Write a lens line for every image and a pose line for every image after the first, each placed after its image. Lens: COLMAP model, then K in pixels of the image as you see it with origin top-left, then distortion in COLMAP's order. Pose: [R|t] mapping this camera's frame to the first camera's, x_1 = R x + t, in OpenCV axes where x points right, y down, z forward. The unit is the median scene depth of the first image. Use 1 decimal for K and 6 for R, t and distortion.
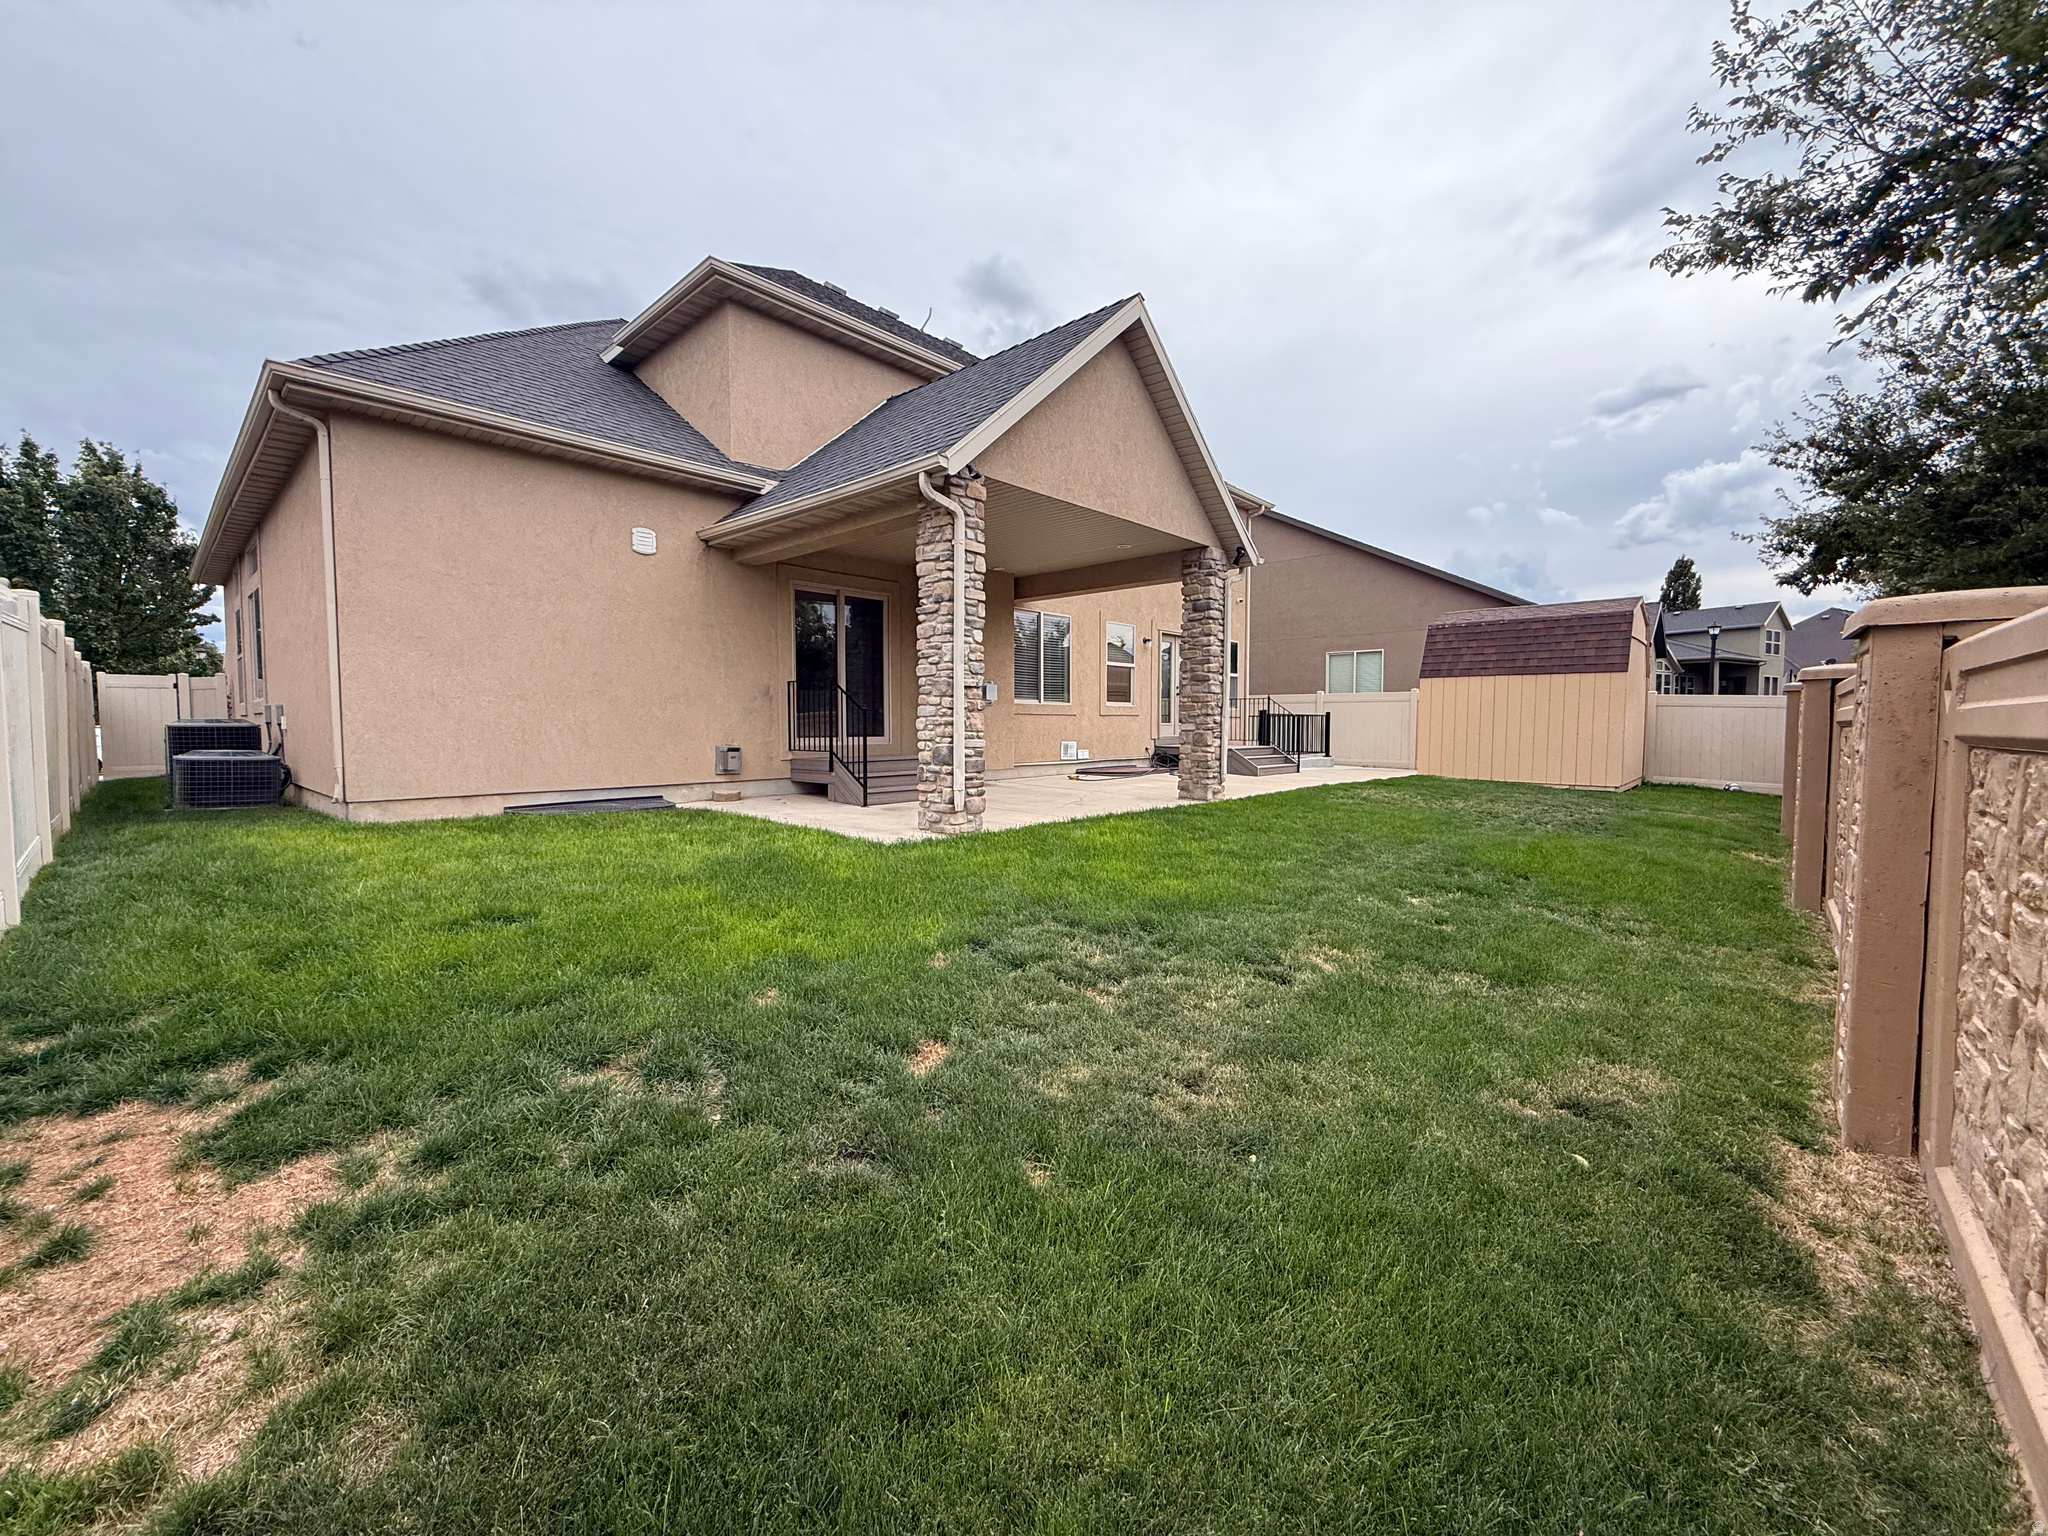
lens RADIAL K [[816.6, 0, 1025.2], [0, 816.6, 764.7], [0, 0, 1]] dist [0.000800, 0.000000]
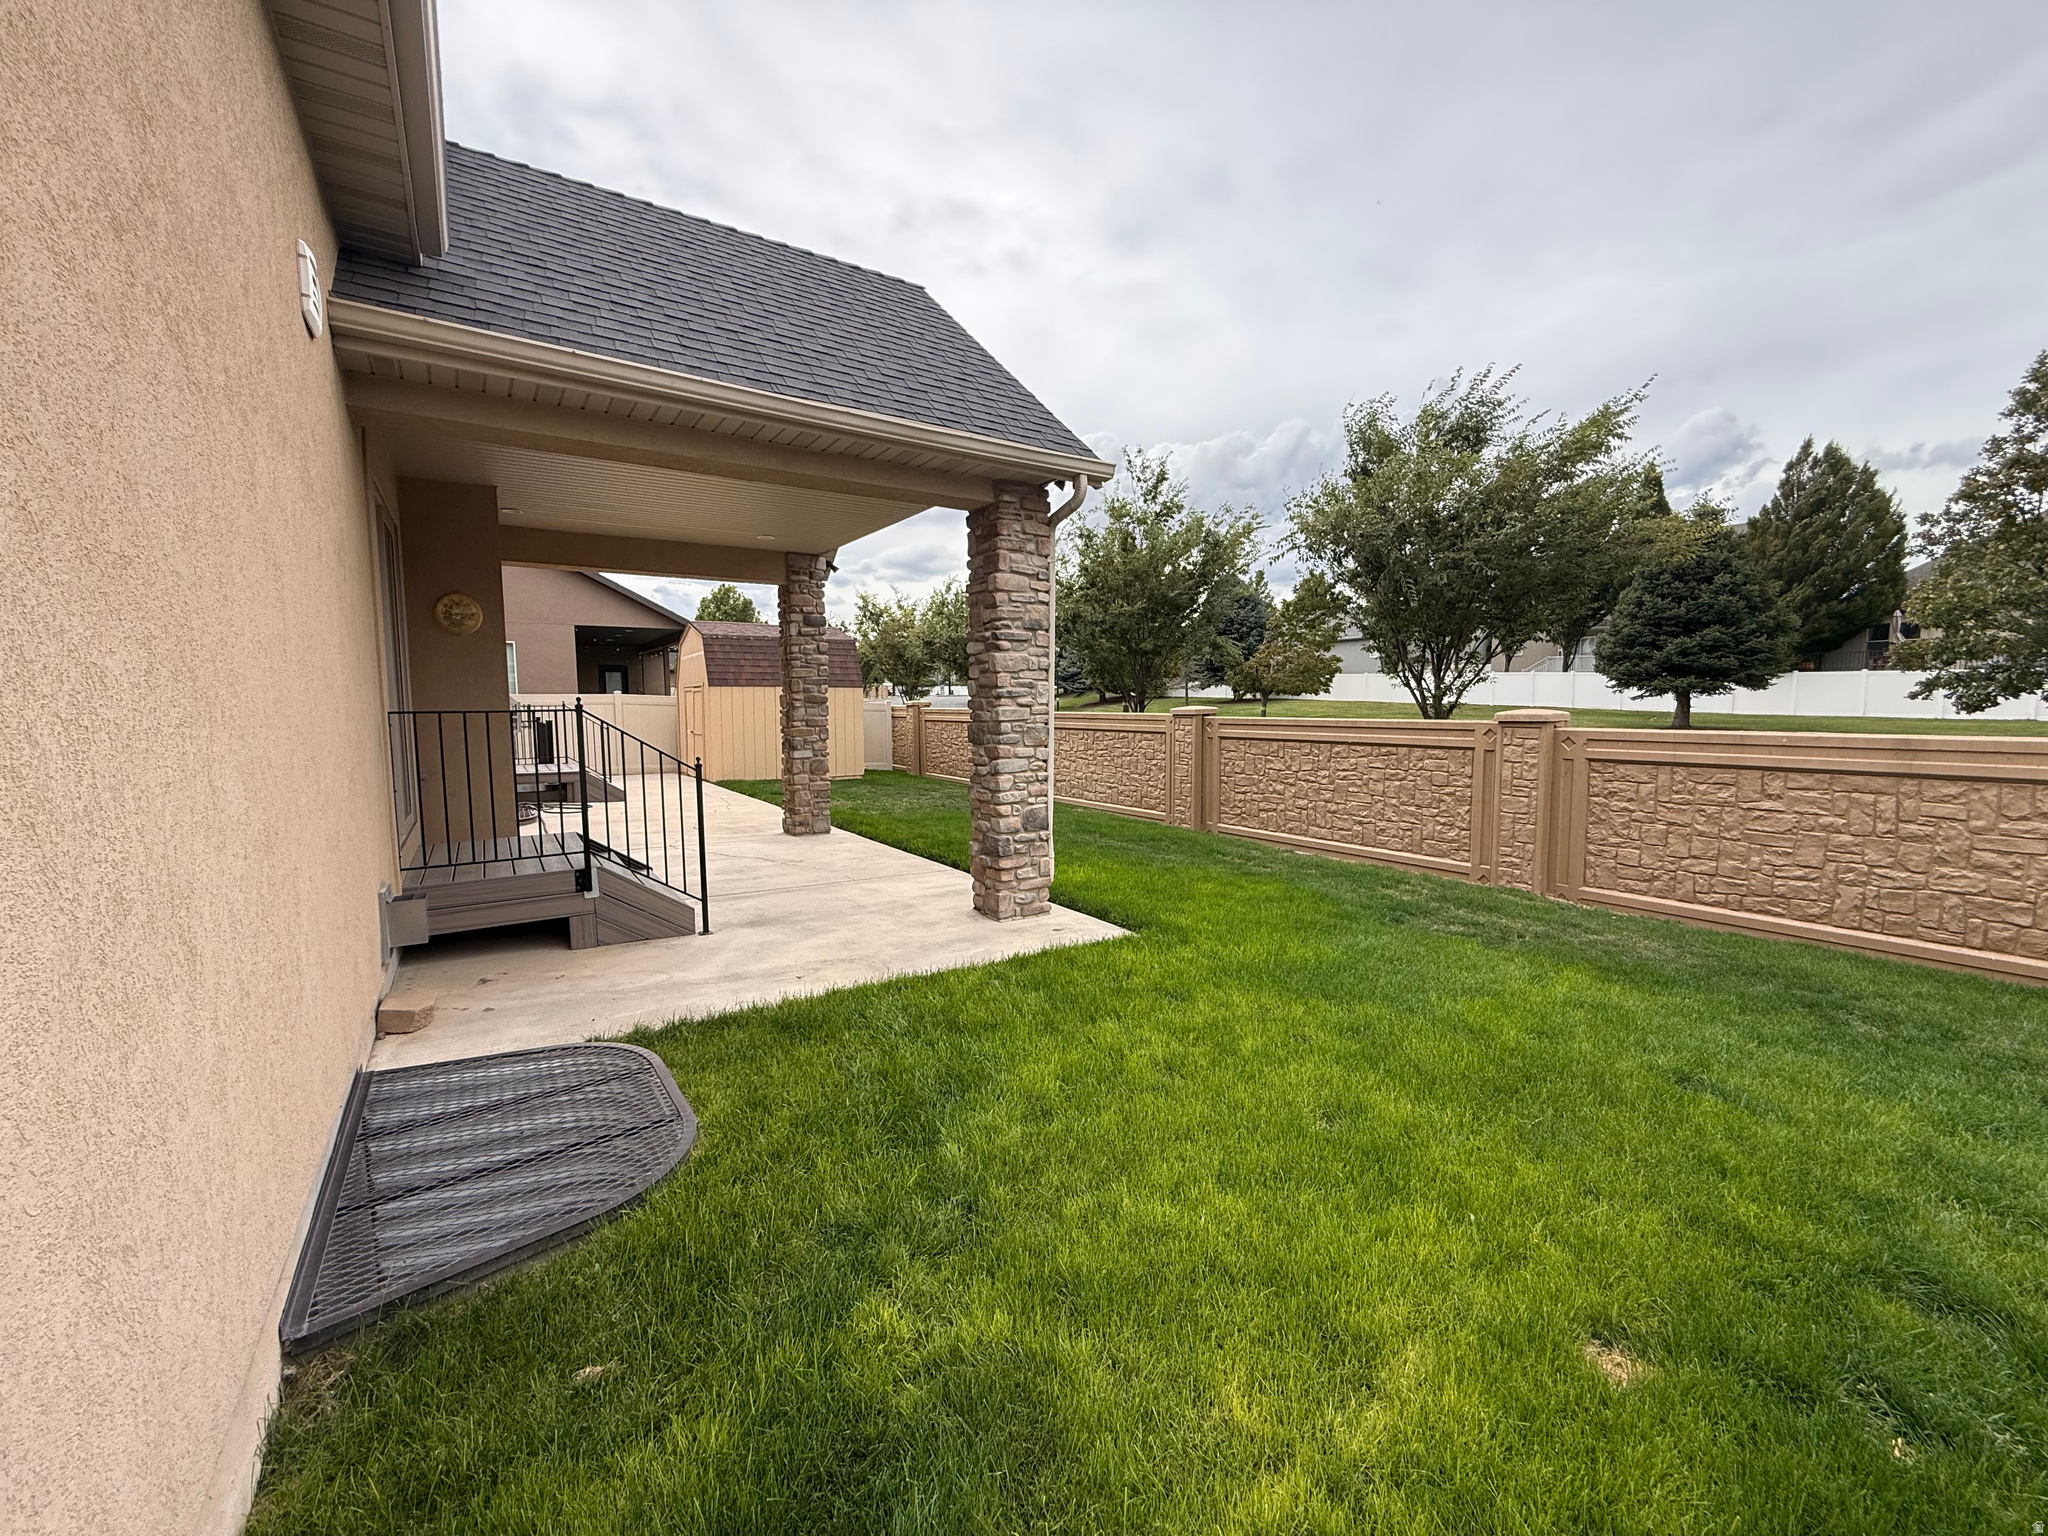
lens RADIAL K [[816.6, 0, 1027.0], [0, 816.6, 768.0], [0, 0, 1]] dist [0.000800, 0.000000]
pose [[0.231521, -0.082531, 0.969323, -0.874212], [0.054624, 0.995926, 0.071750, -0.118497], [-0.971295, 0.036337, 0.235086, 0.804401]]
